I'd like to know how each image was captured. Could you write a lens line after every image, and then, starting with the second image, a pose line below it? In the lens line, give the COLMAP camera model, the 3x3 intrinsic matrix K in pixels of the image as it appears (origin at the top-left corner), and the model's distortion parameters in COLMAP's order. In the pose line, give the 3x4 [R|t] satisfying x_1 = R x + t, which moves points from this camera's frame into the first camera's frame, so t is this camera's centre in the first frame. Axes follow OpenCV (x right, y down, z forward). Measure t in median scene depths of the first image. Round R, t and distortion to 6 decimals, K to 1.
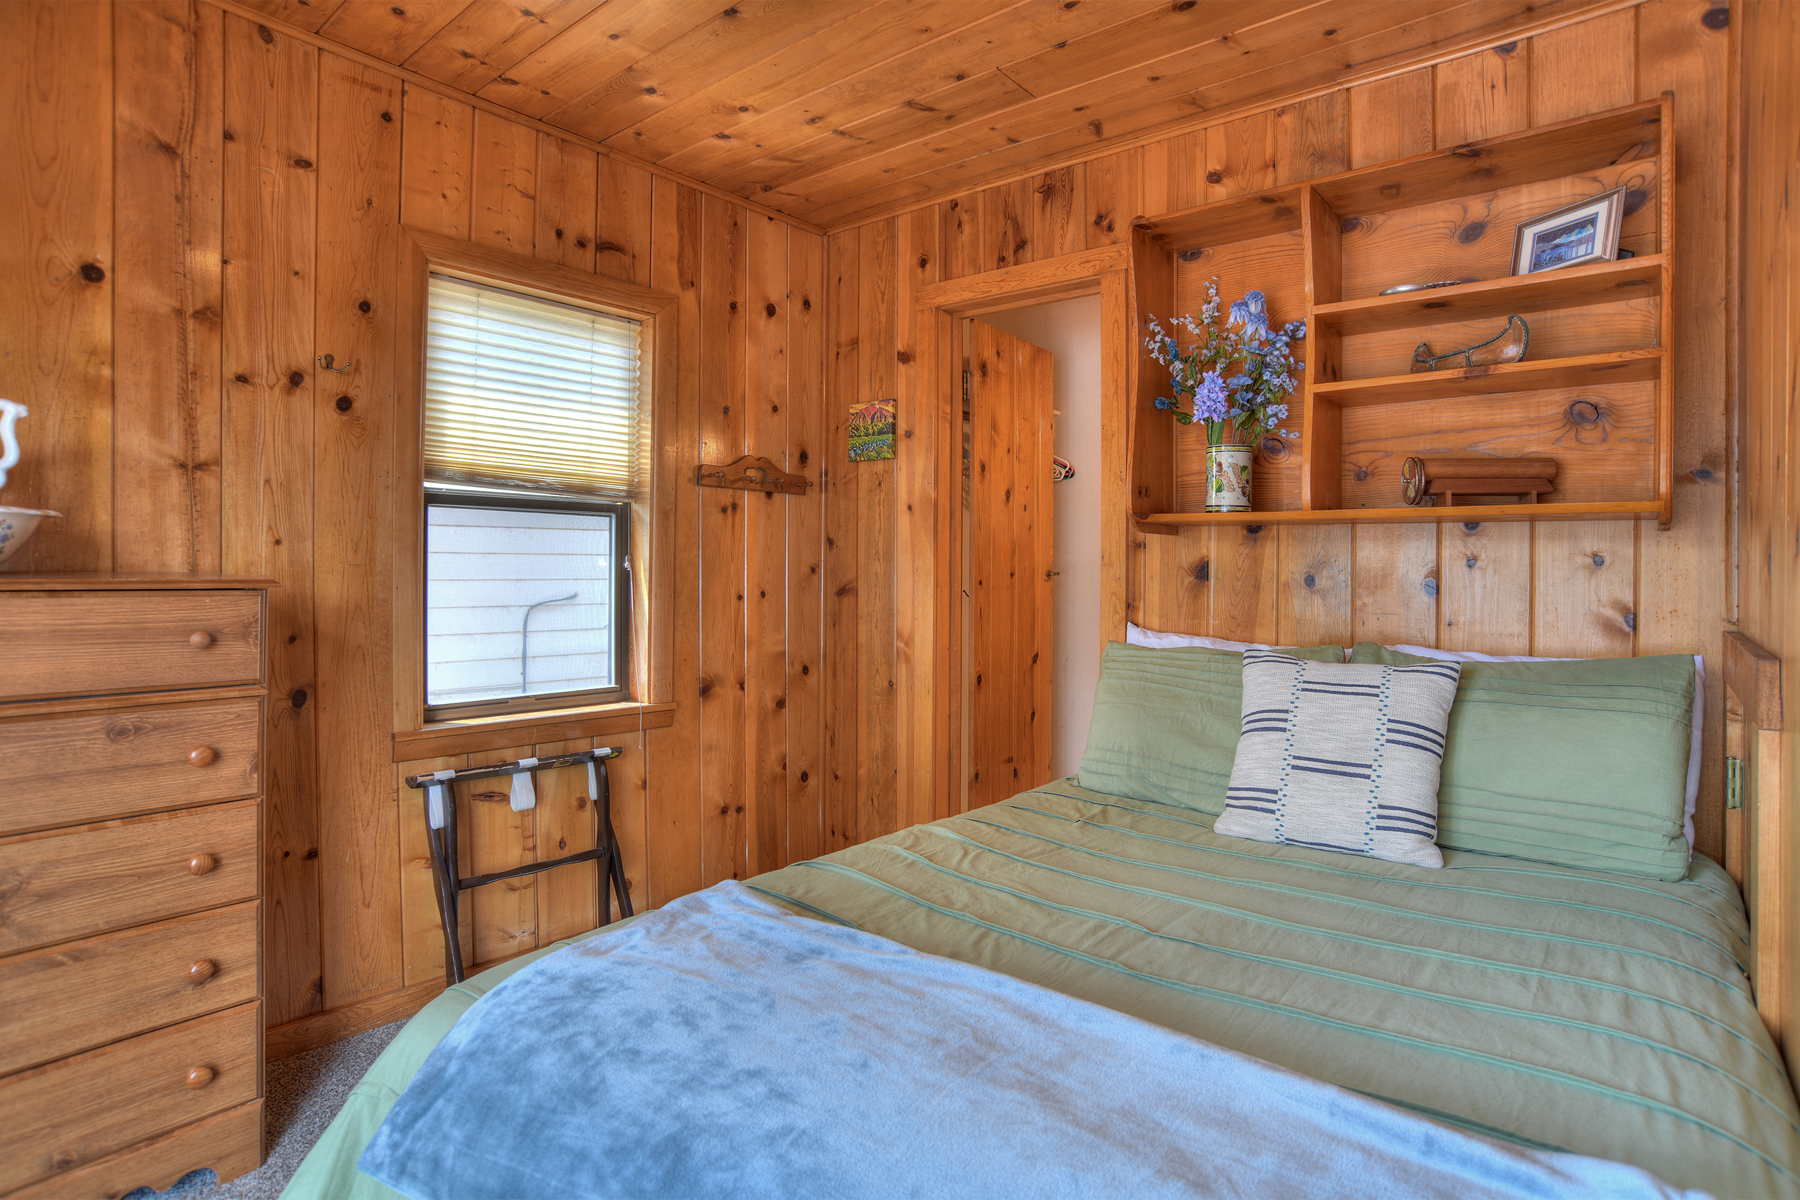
lens RADIAL K [[935.7, 0, 918.7], [0, 935.7, 600.0], [0, 0, 1]] dist [-0.068854, 0.029767]
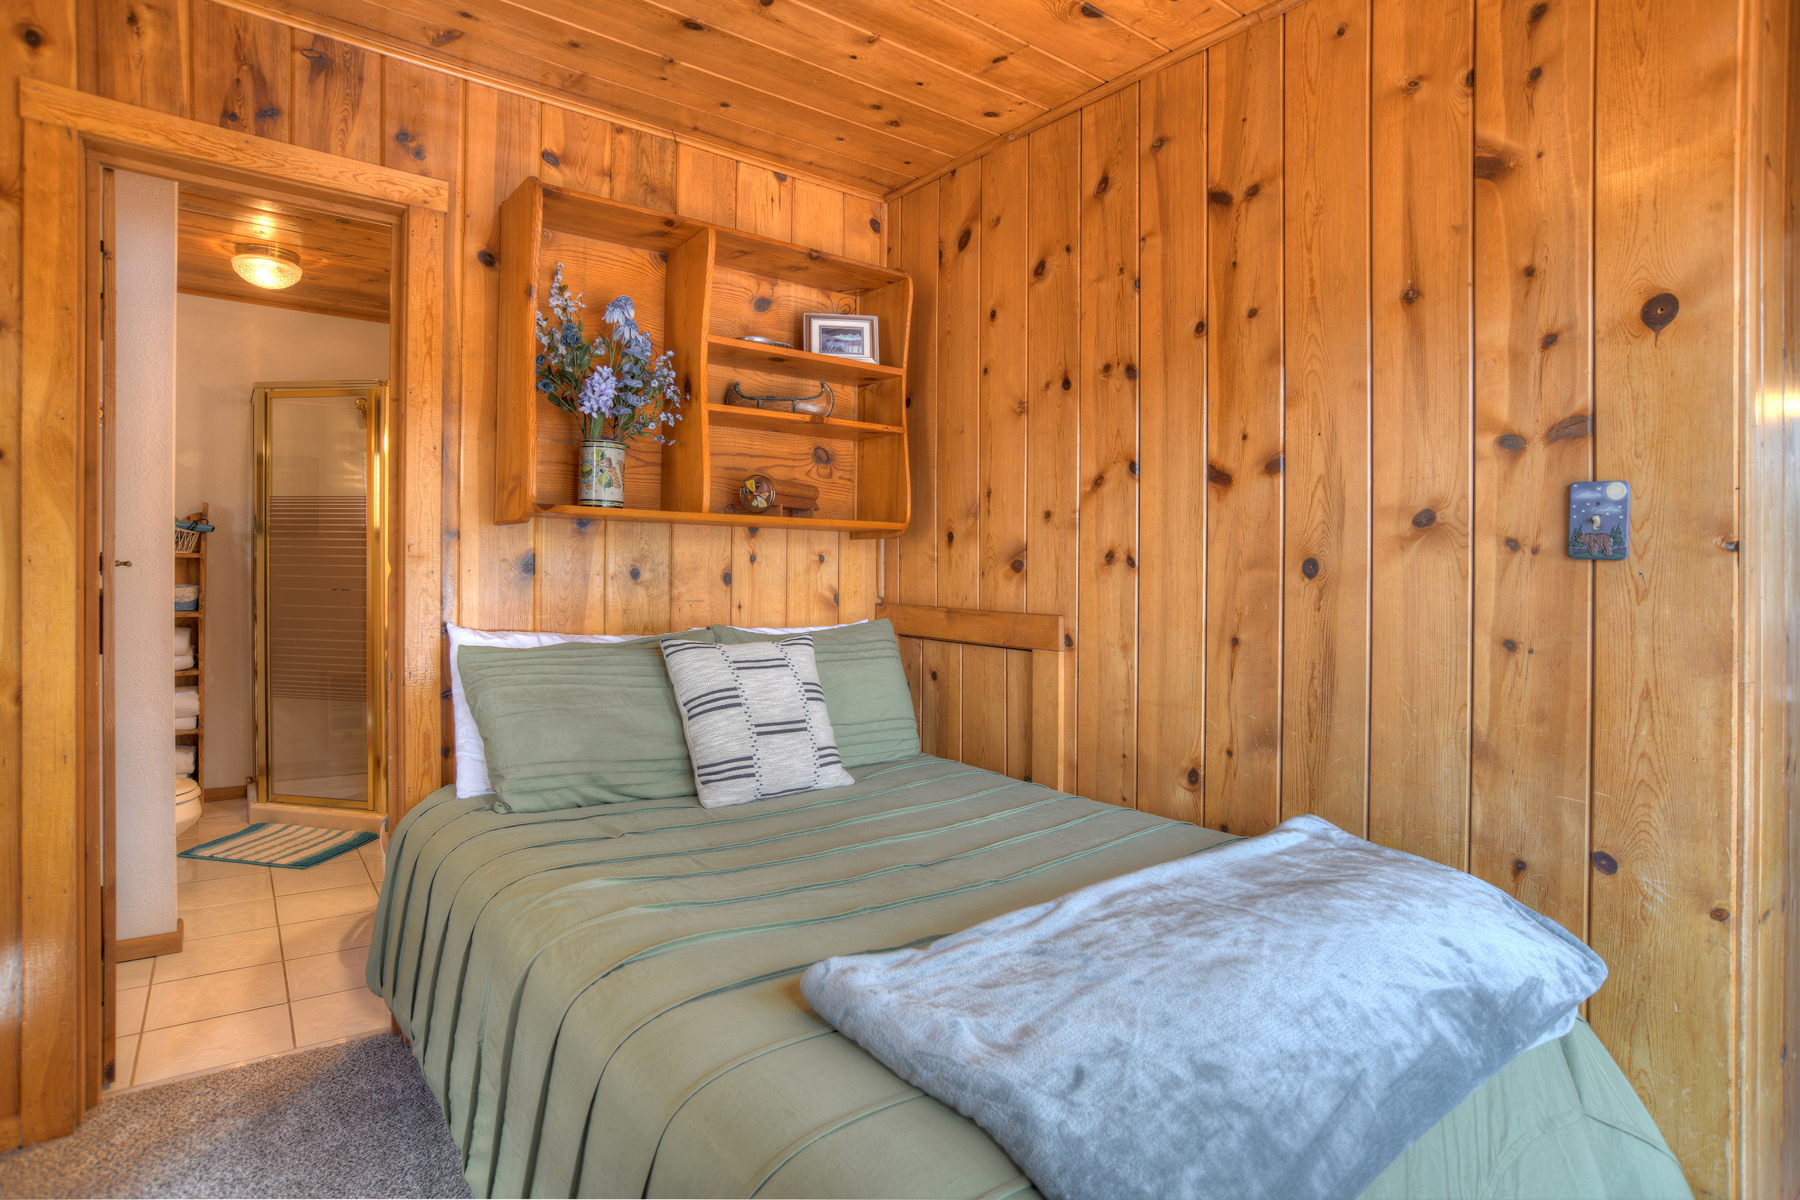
lens RADIAL K [[935.7, 0, 912.2], [0, 935.7, 586.5], [0, 0, 1]] dist [-0.068854, 0.029767]
pose [[0.233727, -0.024125, 0.972003, -0.637237], [0.018909, 0.999616, 0.020263, -0.024325], [-0.972118, 0.013644, 0.234093, 0.483440]]
